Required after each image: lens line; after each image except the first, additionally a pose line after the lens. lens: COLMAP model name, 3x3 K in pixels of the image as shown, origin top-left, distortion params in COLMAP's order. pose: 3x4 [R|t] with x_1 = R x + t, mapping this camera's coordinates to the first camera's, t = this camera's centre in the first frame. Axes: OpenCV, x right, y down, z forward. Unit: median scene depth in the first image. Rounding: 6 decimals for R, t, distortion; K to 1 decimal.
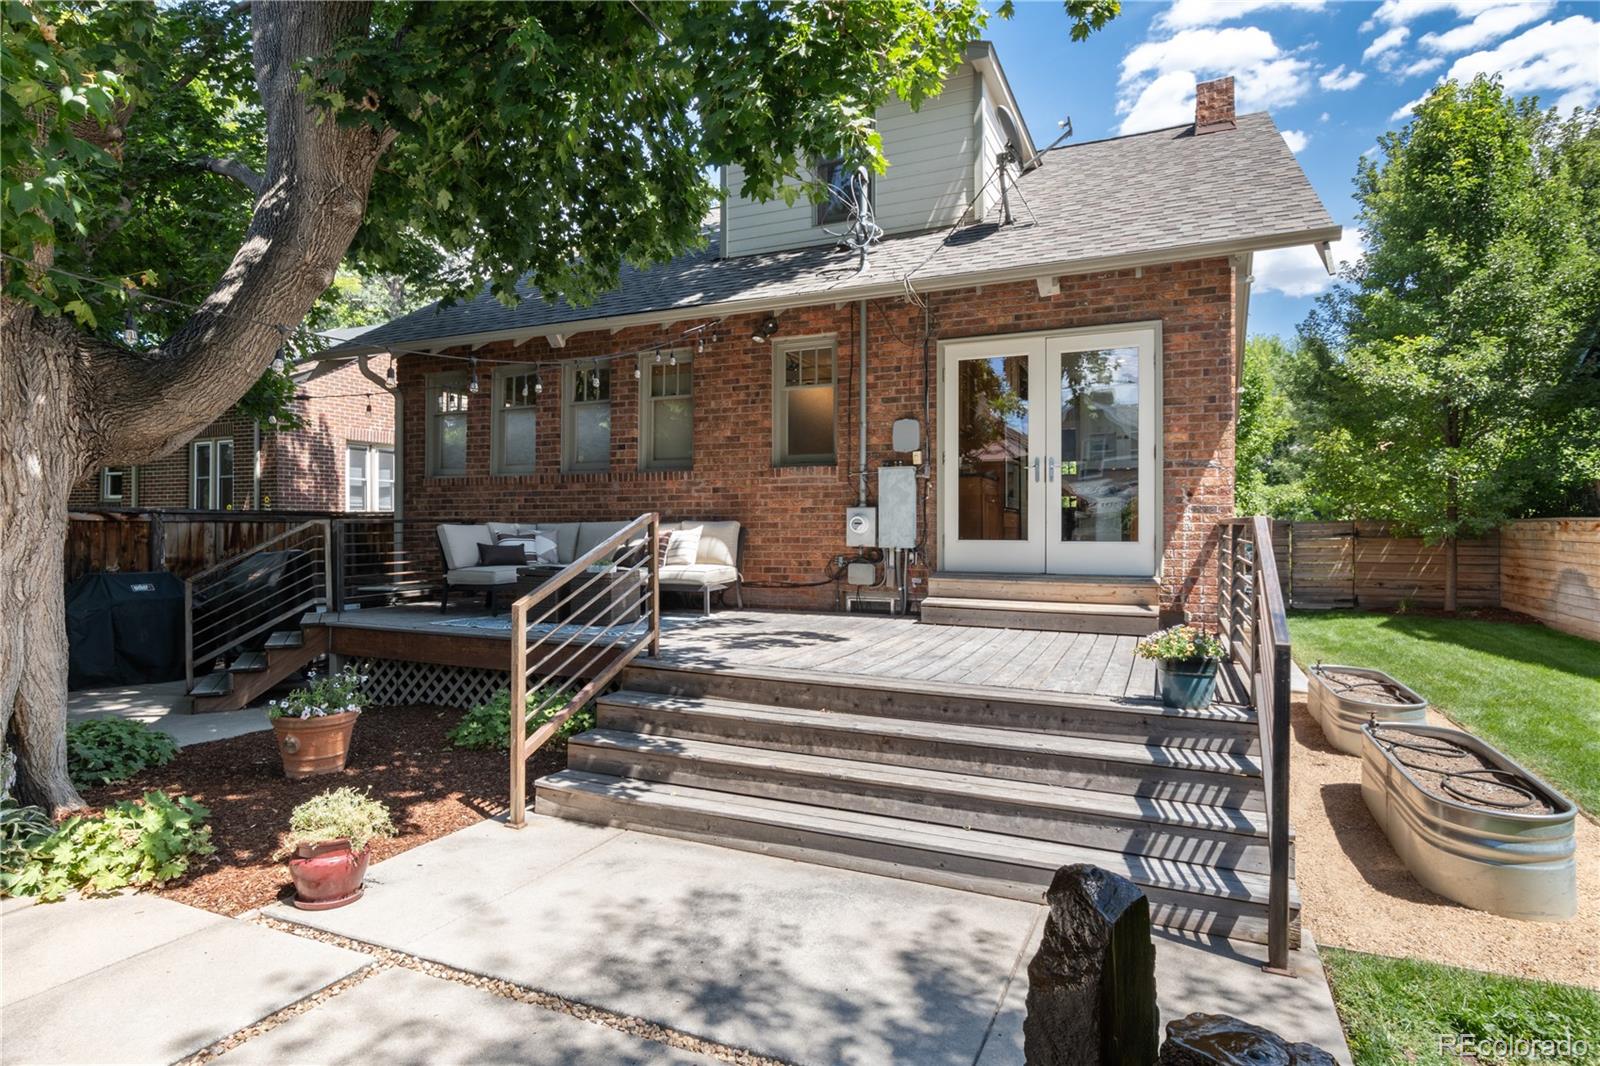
lens RADIAL K [[869.6, 0, 800.0], [0, 869.6, 533.0], [0, 0, 1]] dist [0.001414, 0.000692]
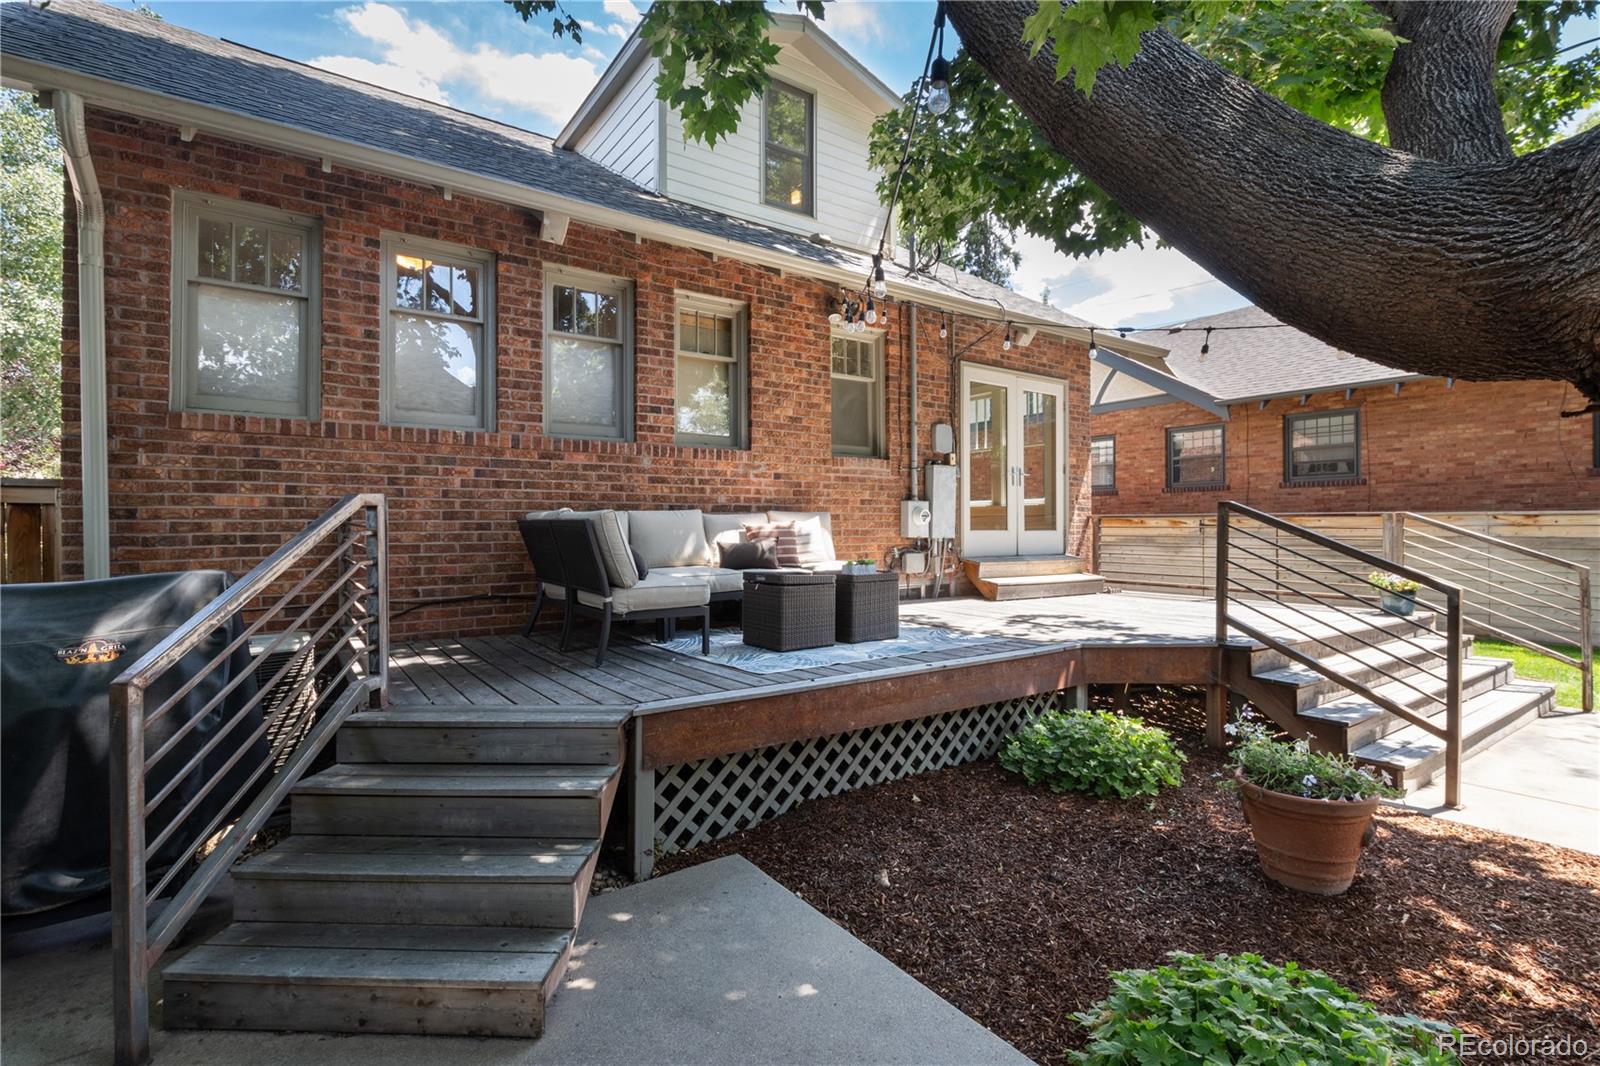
lens RADIAL K [[745.6, 0, 800.0], [0, 745.6, 533.0], [0, 0, 1]] dist [-0.000224, -0.000005]
pose [[0.504796, -0.011355, 0.863164, -0.870370], [0.002237, 0.999927, 0.011846, -0.001316], [-0.863236, -0.004049, 0.504785, 0.718439]]
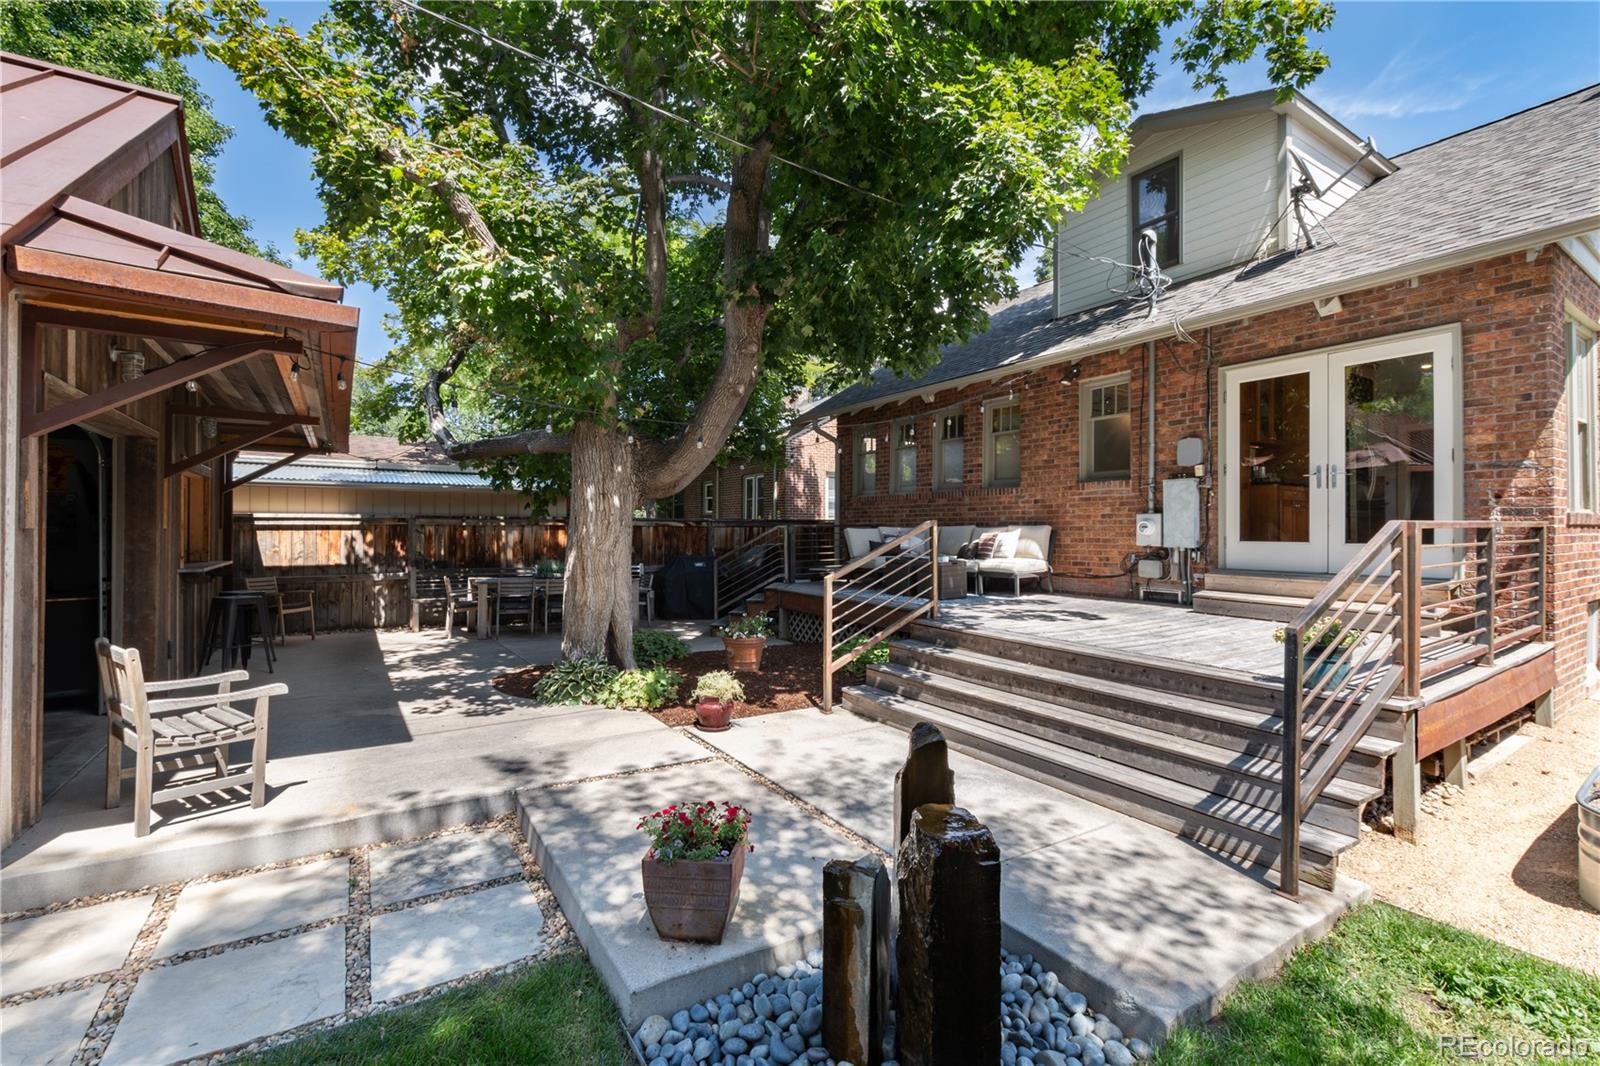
lens RADIAL K [[691.8, 0, 800.0], [0, 691.8, 533.0], [0, 0, 1]] dist [0.004289, -0.000001]
pose [[0.840436, 0.001994, -0.541907, 0.200098], [-0.002868, 0.999996, -0.000768, -0.000544], [0.541903, 0.002199, 0.840438, -0.073869]]
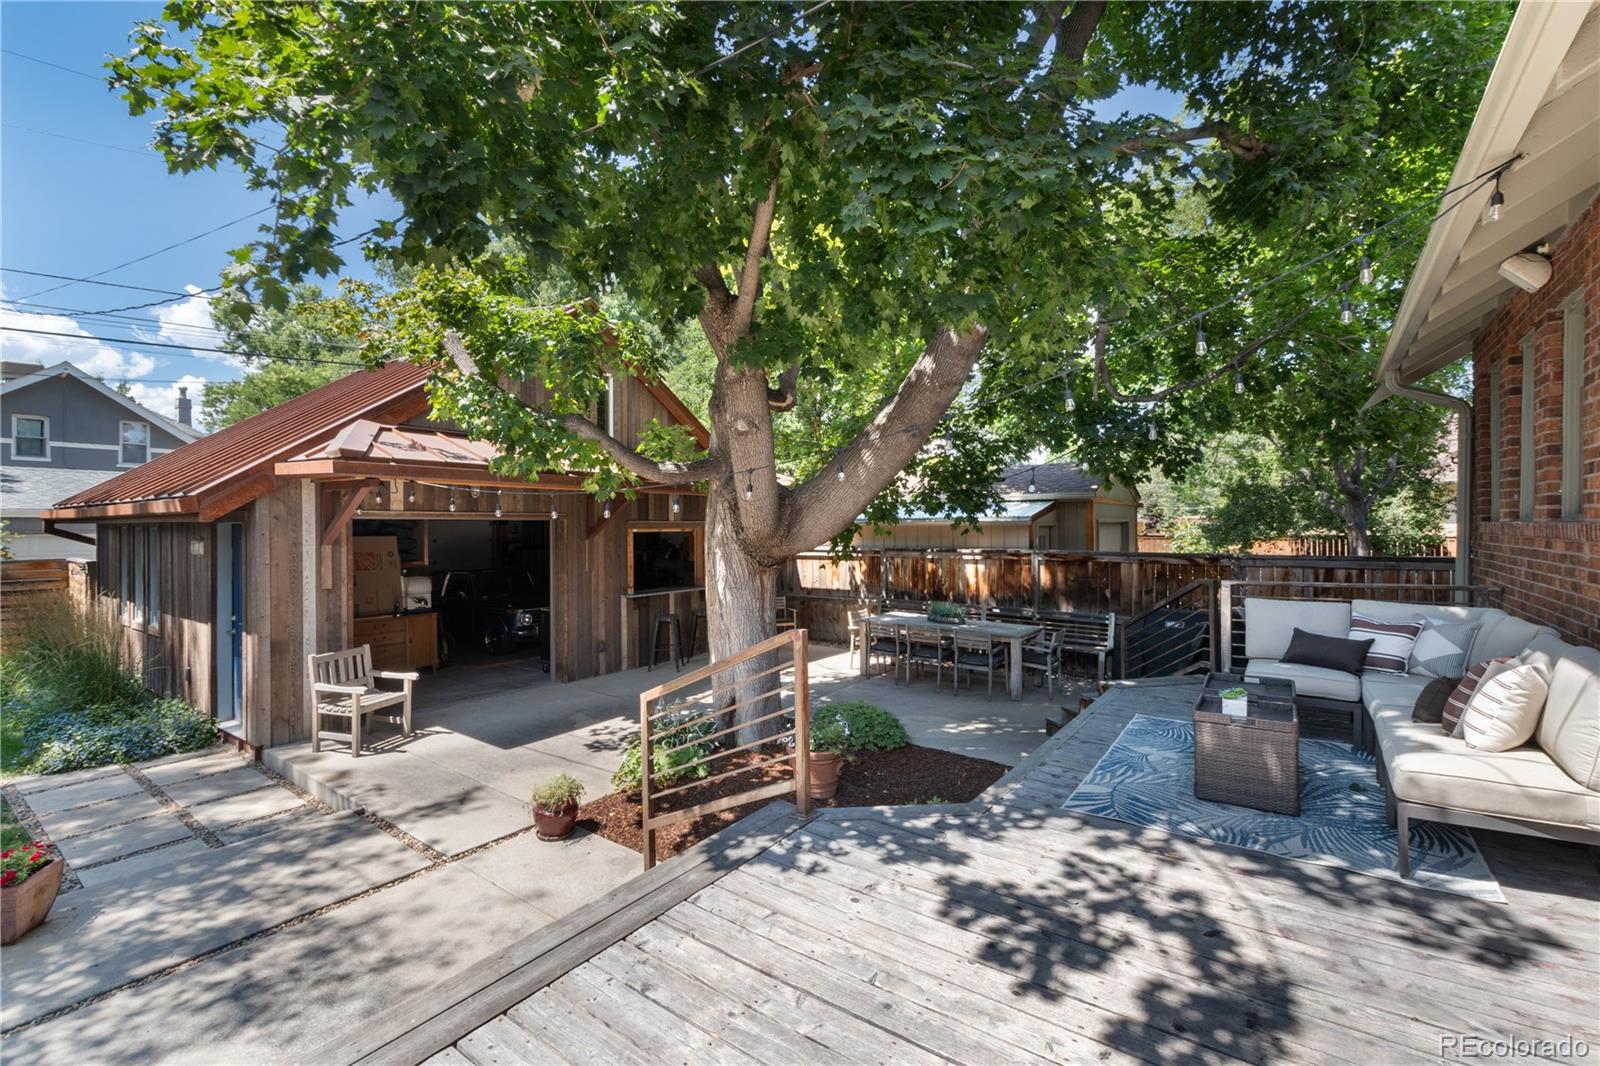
lens RADIAL K [[691.8, 0, 800.0], [0, 691.8, 533.0], [0, 0, 1]] dist [0.004289, -0.000001]
pose [[-0.199041, 0.007908, -0.979959, 0.291811], [-0.000950, 0.999965, 0.008262, -0.075782], [0.979991, 0.002575, -0.199027, 0.747458]]
